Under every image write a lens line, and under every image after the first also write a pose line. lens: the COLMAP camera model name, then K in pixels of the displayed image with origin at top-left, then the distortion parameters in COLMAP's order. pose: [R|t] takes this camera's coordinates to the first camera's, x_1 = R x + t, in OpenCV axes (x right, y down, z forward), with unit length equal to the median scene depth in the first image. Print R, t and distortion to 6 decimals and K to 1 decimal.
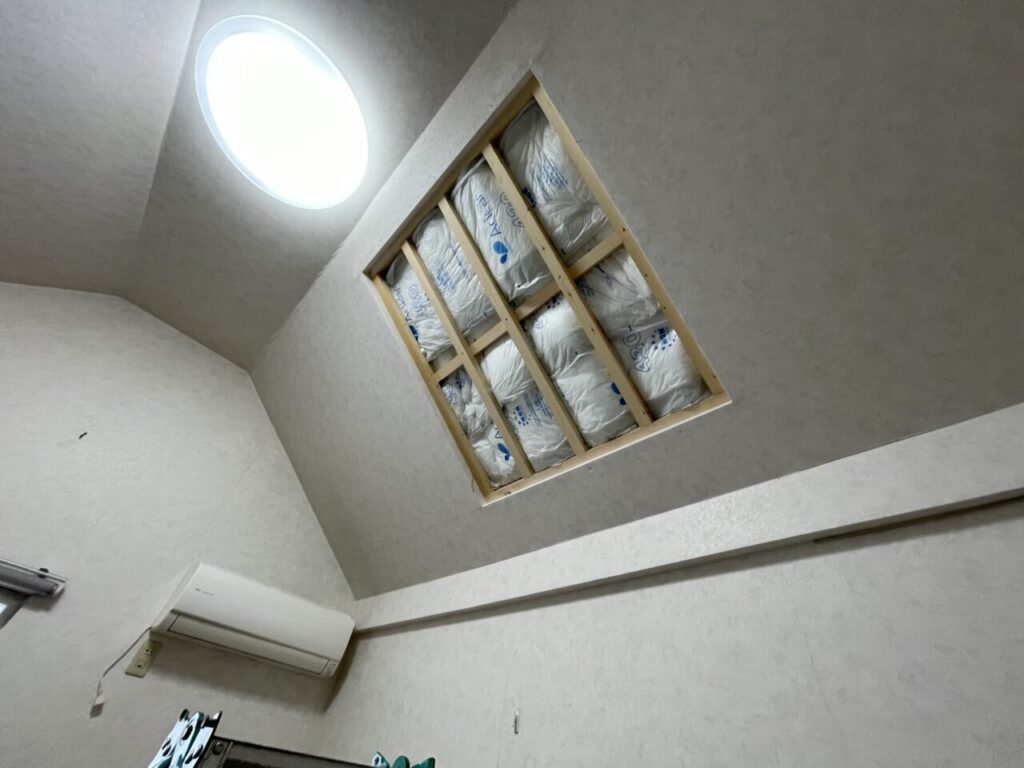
lens RADIAL K [[413.1, 0, 512.0], [0, 413.1, 384.0], [0, 0, 1]] dist [-0.000986, -0.000275]
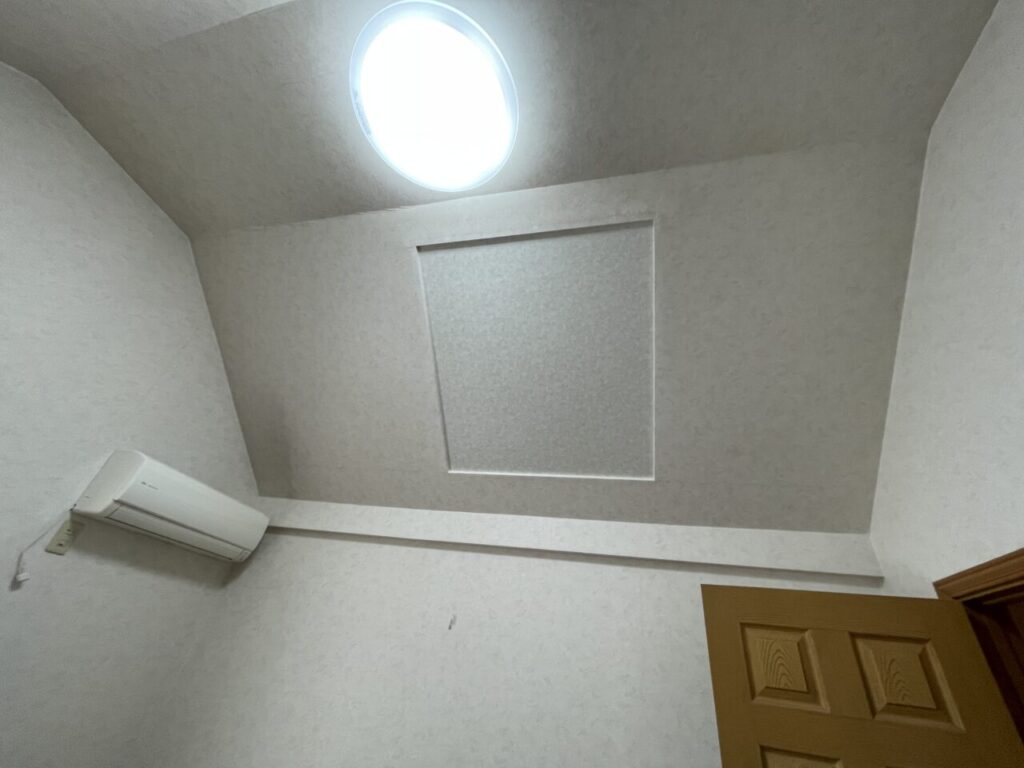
lens RADIAL K [[415.1, 0, 512.0], [0, 415.1, 384.0], [0, 0, 1]] dist [-0.001103, 0.000088]
pose [[0.844739, 0.294041, 0.447163, -0.535100], [-0.397442, 0.904233, 0.156215, -0.220315], [-0.358406, -0.309682, 0.880705, -0.113558]]
